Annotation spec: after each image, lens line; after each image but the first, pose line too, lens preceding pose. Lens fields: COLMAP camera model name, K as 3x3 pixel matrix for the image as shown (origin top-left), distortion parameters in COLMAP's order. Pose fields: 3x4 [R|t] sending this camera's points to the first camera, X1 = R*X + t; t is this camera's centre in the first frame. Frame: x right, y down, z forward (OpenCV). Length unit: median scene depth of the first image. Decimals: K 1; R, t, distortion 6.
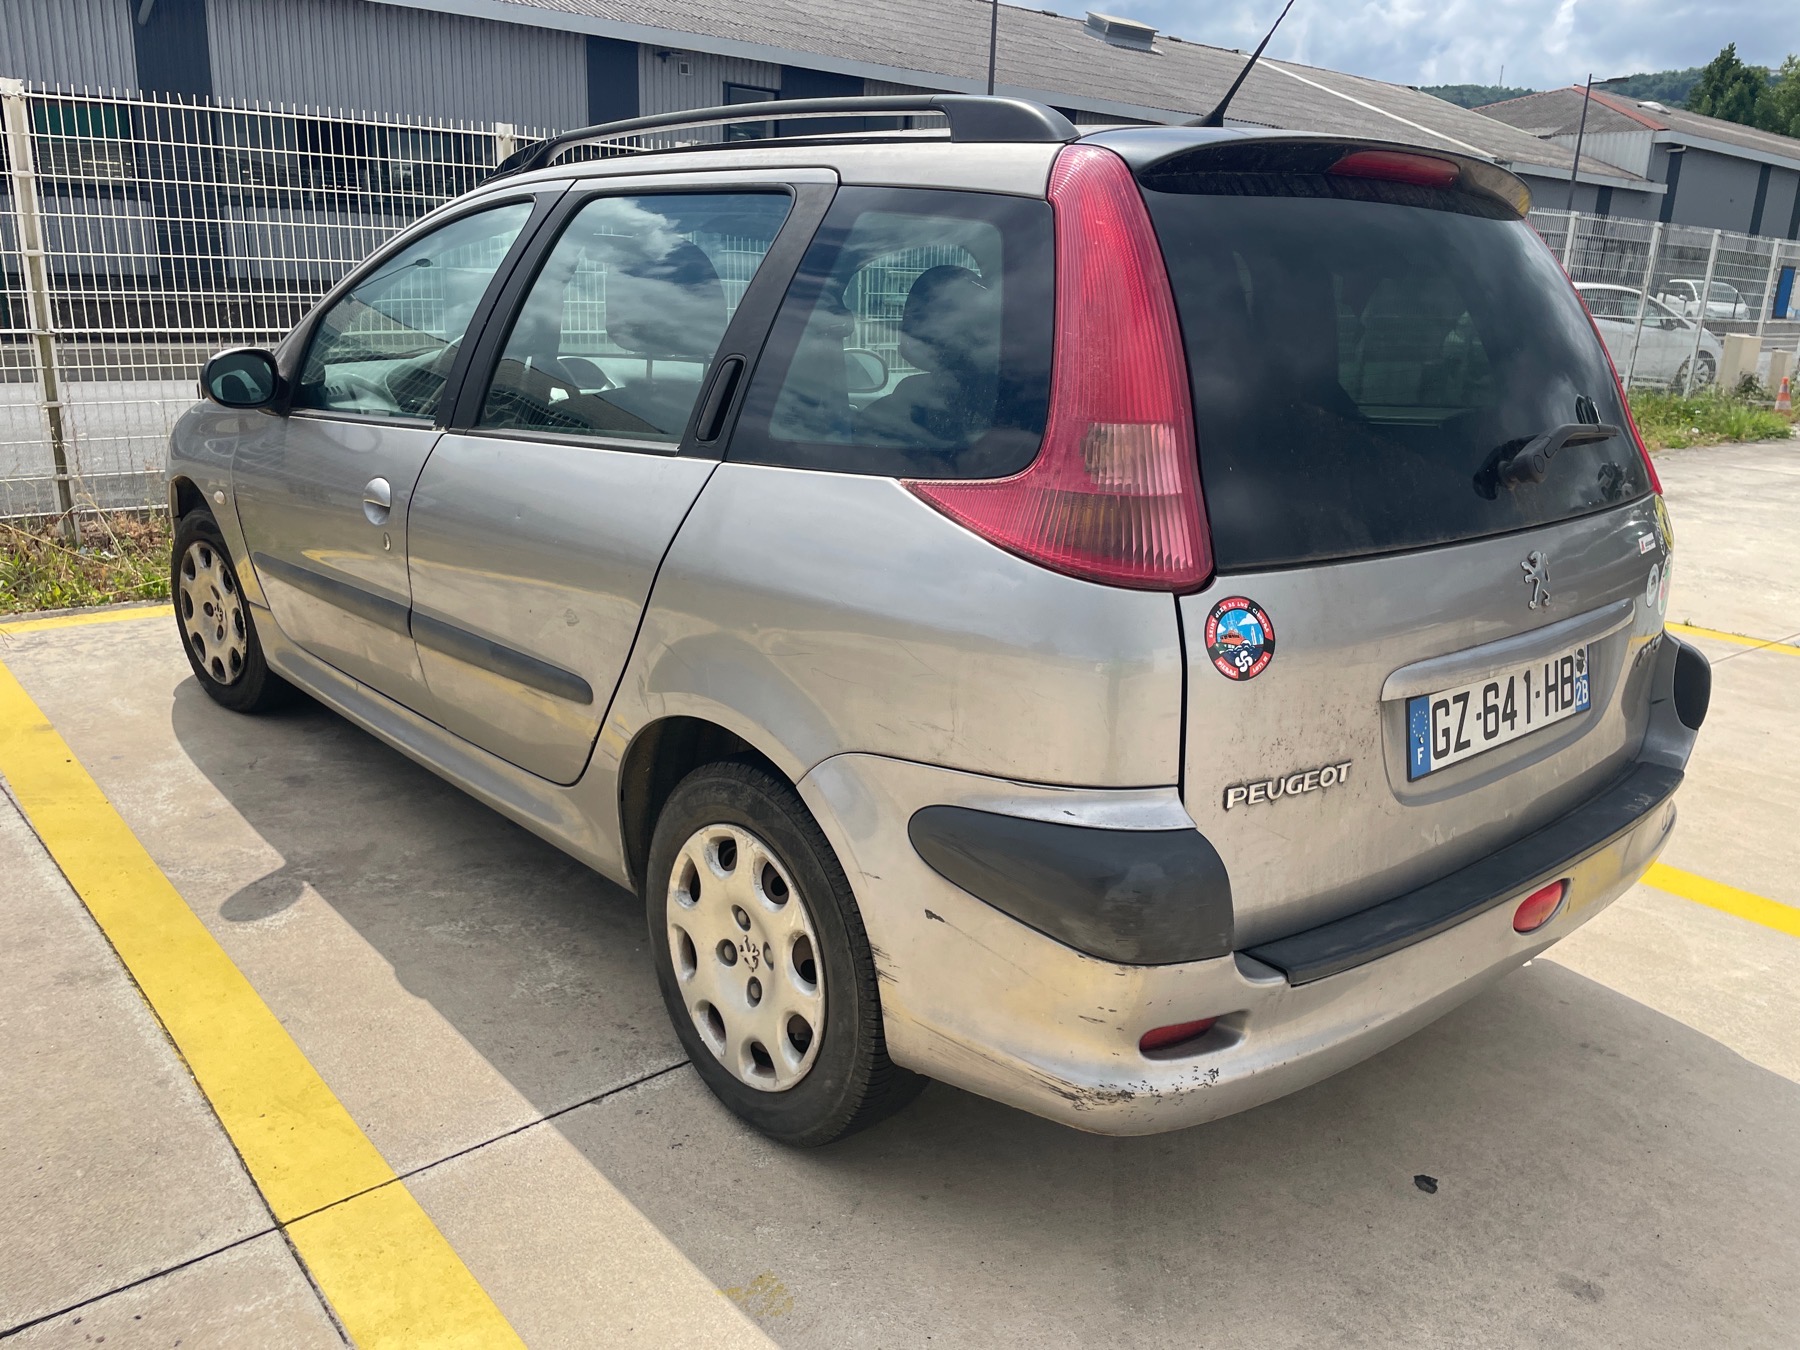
lens RADIAL K [[1383.5, 0, 900.0], [0, 1383.5, 675.0], [0, 0, 1]] dist [0.000191, -0.049169]
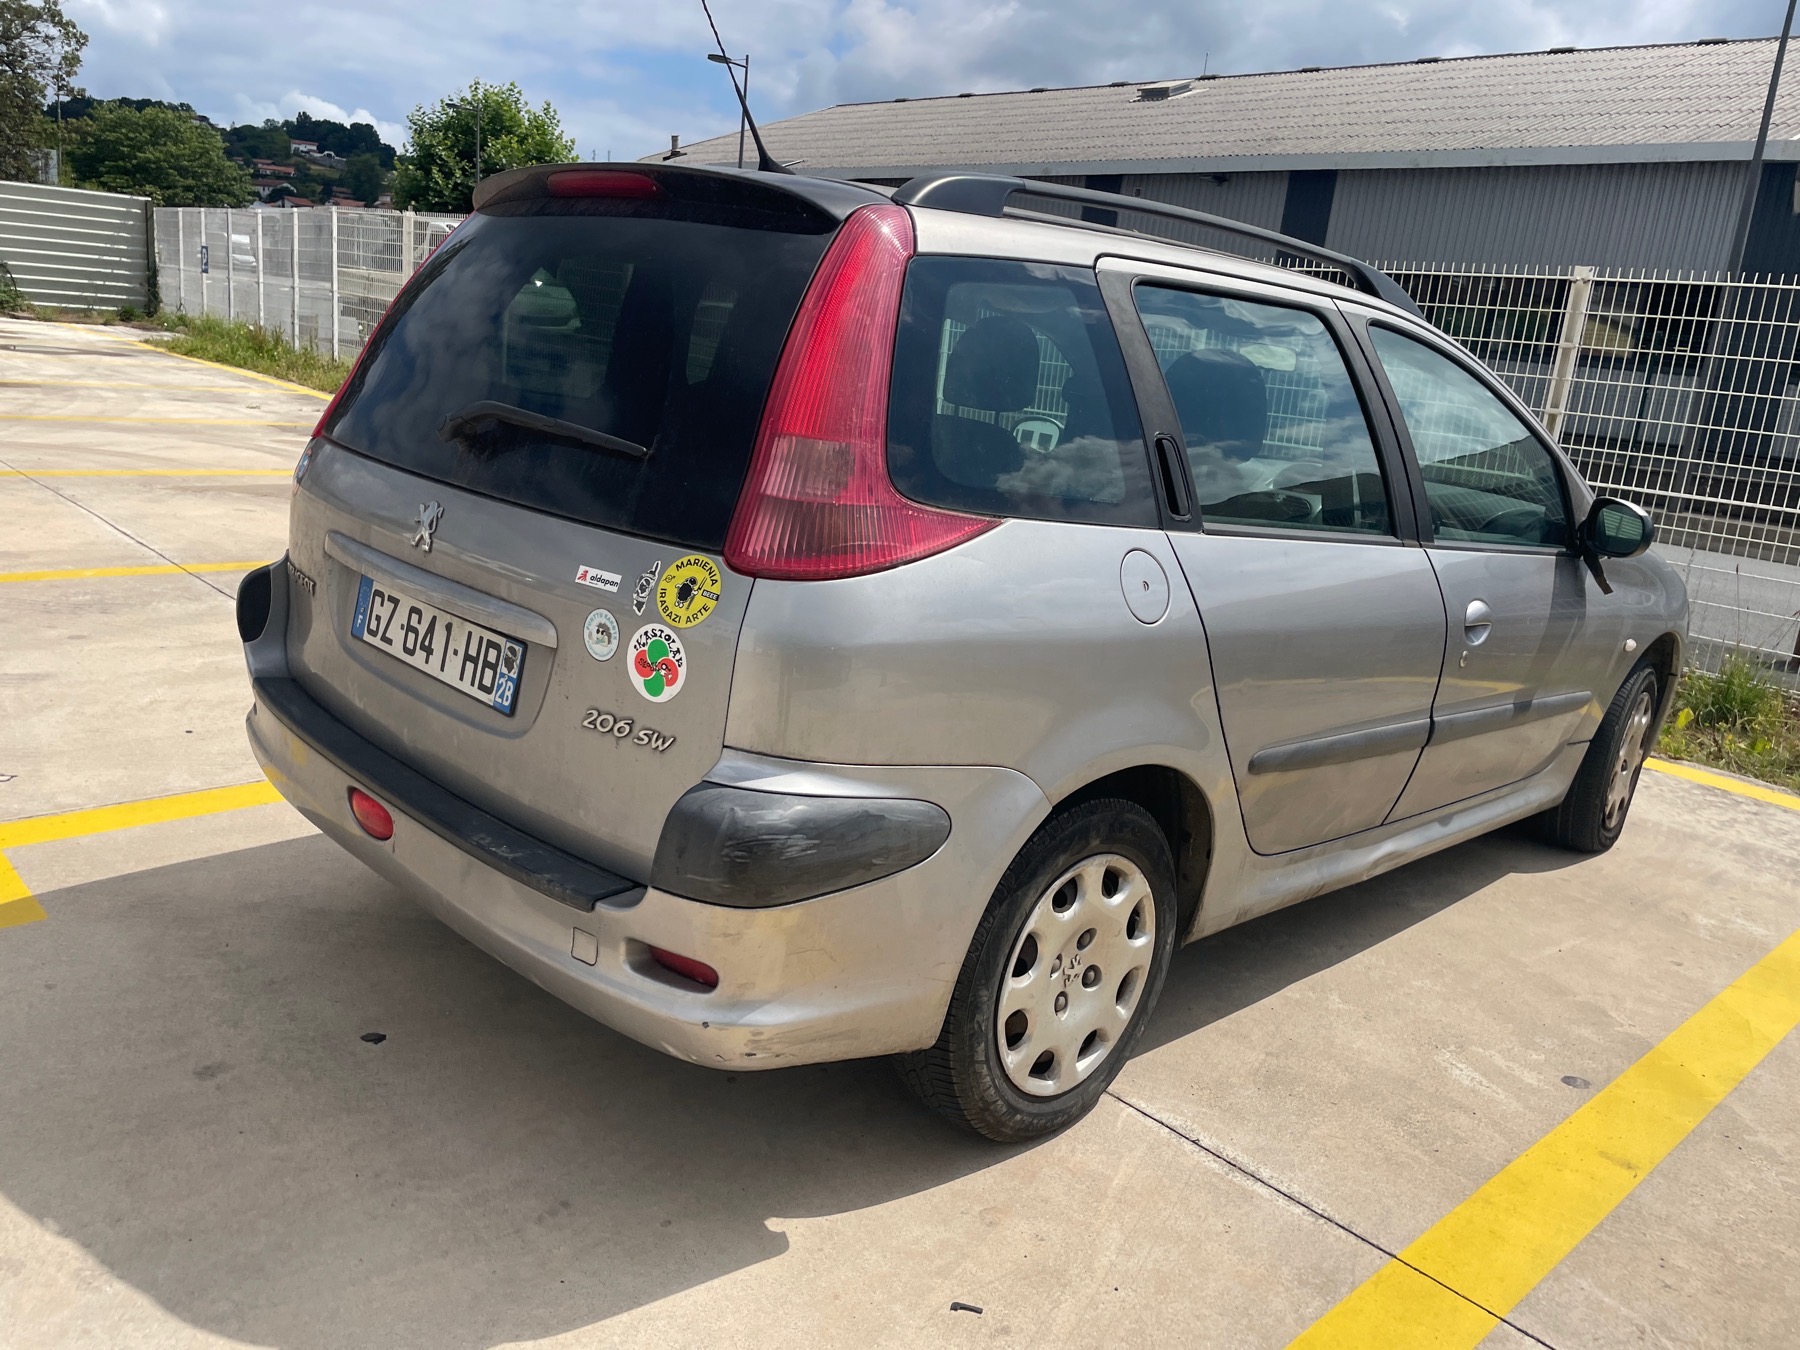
lens RADIAL K [[1371.8, 0, 900.0], [0, 1371.8, 675.0], [0, 0, 1]] dist [-0.005366, -0.004538]
pose [[0.051384, 0.204270, -0.977565, 0.575787], [-0.370259, 0.912995, 0.171316, -0.105188], [0.927506, 0.353149, 0.122546, 0.455636]]
